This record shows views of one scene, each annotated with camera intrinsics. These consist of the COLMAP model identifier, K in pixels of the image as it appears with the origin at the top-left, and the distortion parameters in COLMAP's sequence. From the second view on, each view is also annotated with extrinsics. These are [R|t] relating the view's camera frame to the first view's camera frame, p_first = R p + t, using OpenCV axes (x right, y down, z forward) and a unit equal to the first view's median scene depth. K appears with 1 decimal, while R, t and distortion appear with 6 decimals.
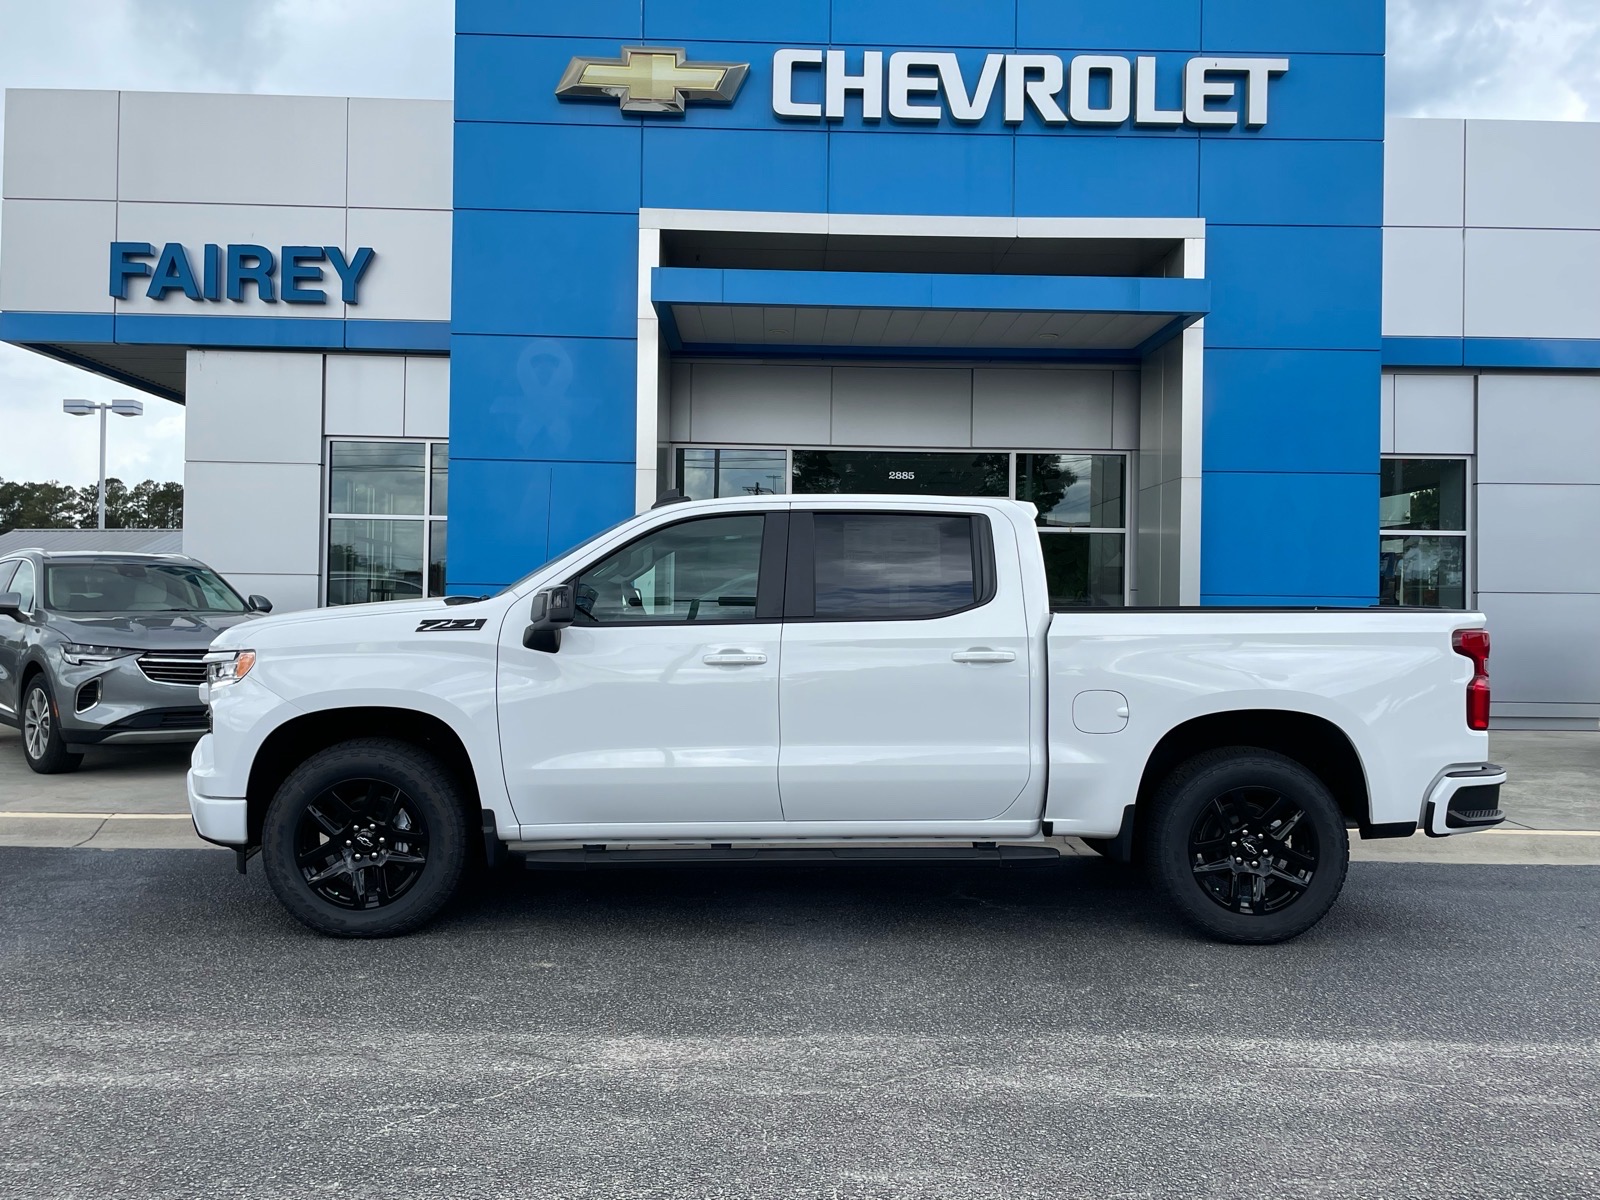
lens RADIAL K [[1358.1, 0, 806.3], [0, 1358.1, 595.9], [0, 0, 1]] dist [0.068287, -0.075200]
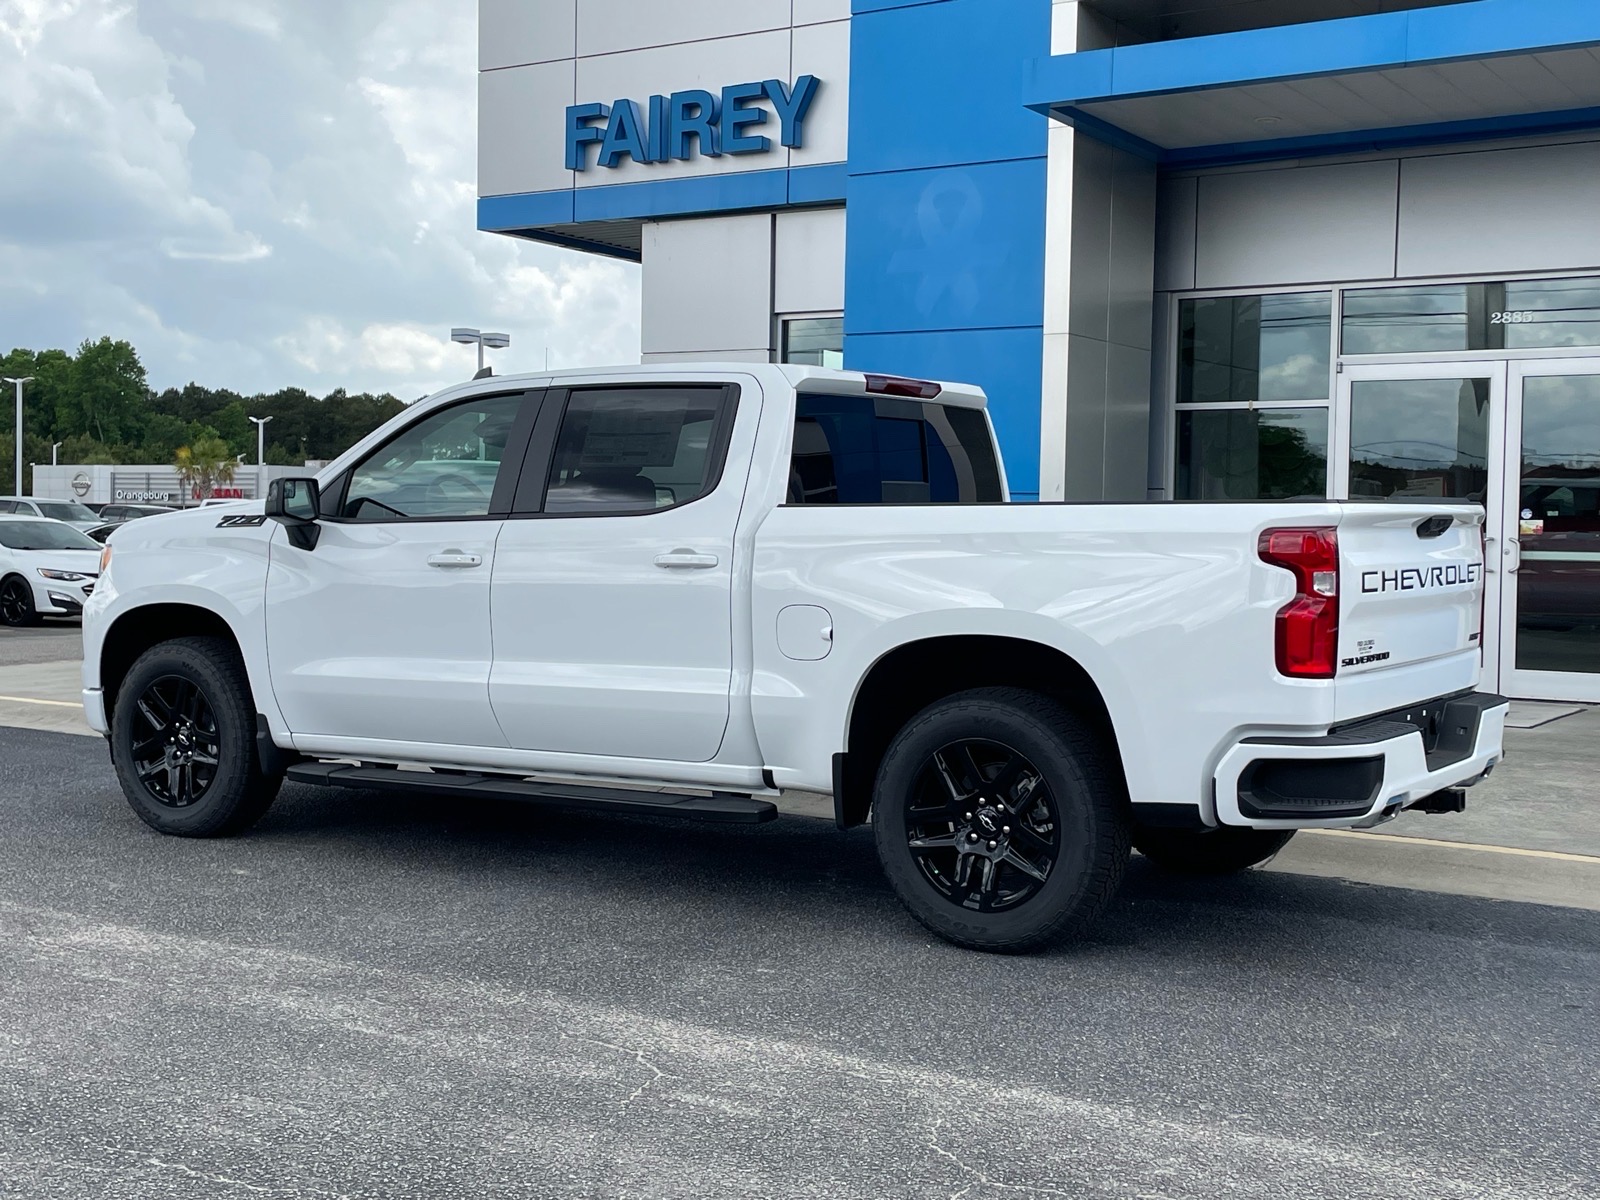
lens RADIAL K [[1963.3, 0, 805.6], [0, 1963.3, 609.8], [0, 0, 1]] dist [0.100213, 0.000000]
pose [[0.828123, 0.024260, -0.560021, 0.837059], [0.000027, 0.999061, 0.043319, 0.023112], [0.560546, -0.035888, 0.827345, 0.068358]]
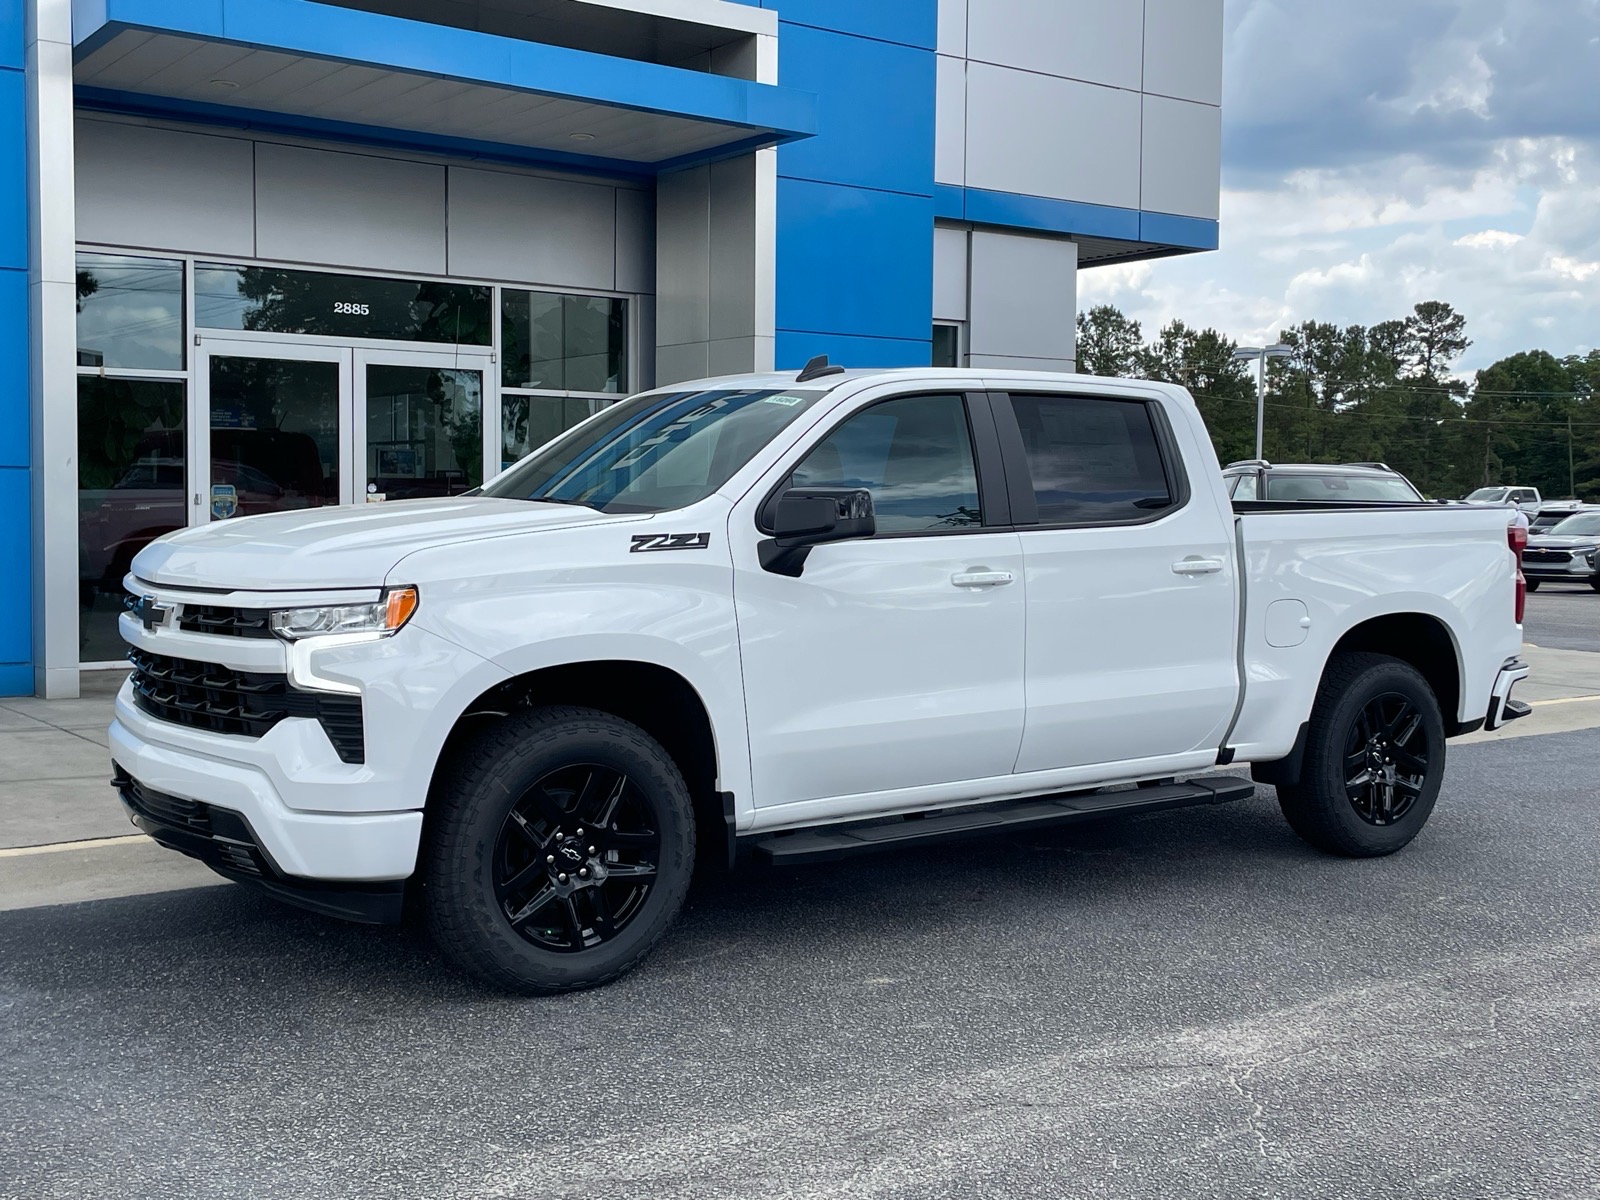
lens RADIAL K [[1838.7, 0, 804.3], [0, 1838.7, 600.8], [0, 0, 1]] dist [0.080438, 0.000000]
pose [[0.824522, -0.037384, 0.564593, -0.738233], [-0.003497, 0.997459, 0.071153, -0.016473], [-0.565818, -0.060642, 0.822297, 0.165204]]
